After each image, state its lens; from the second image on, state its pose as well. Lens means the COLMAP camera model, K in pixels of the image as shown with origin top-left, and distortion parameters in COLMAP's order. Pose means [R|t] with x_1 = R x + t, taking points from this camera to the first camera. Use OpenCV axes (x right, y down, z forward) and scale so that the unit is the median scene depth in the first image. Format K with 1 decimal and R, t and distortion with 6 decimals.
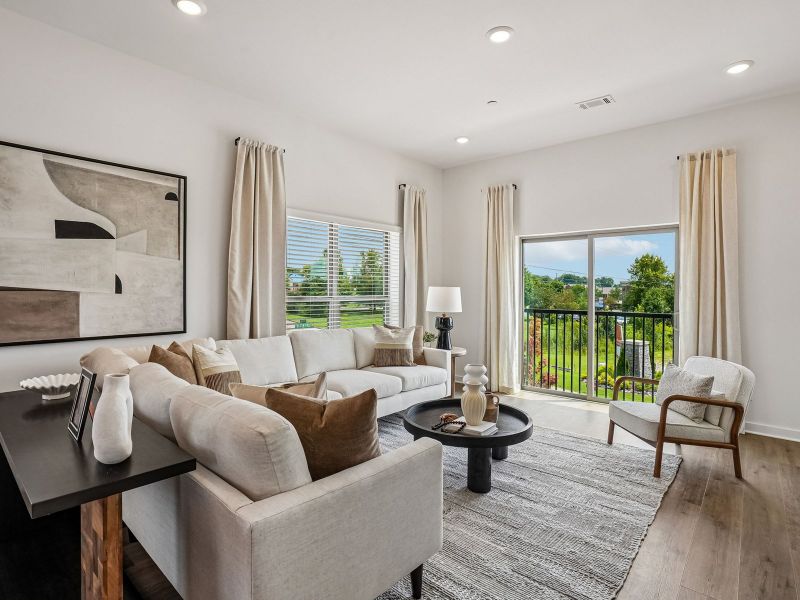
lens RADIAL K [[416.1, 0, 400.0], [0, 416.1, 300.0], [0, 0, 1]] dist [-0.024331, 0.001088]
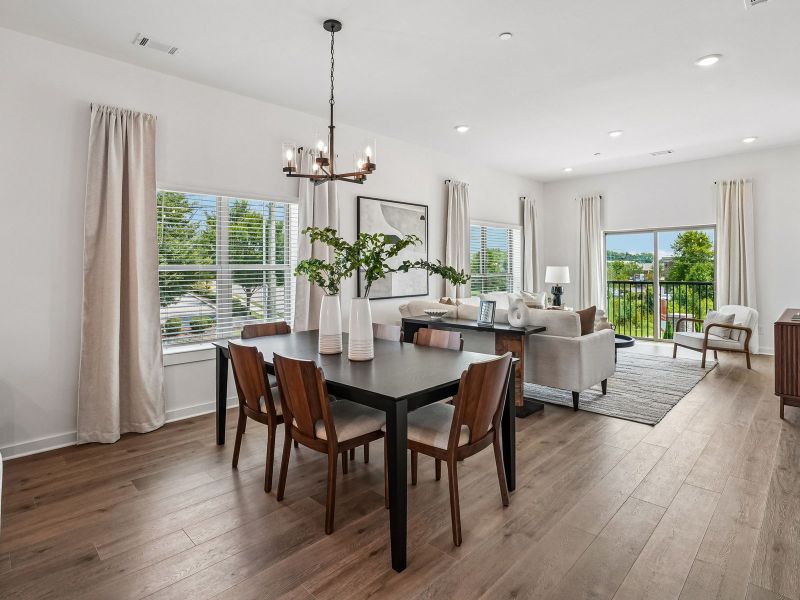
lens RADIAL K [[446.5, 0, 401.7], [0, 446.5, 281.9], [0, 0, 1]] dist [-0.002419, 0.000346]
pose [[0.999297, -0.012392, -0.035395, -0.481141], [0.012532, 0.999915, 0.003730, 0.014115], [0.035346, -0.004171, 0.999366, -0.773844]]
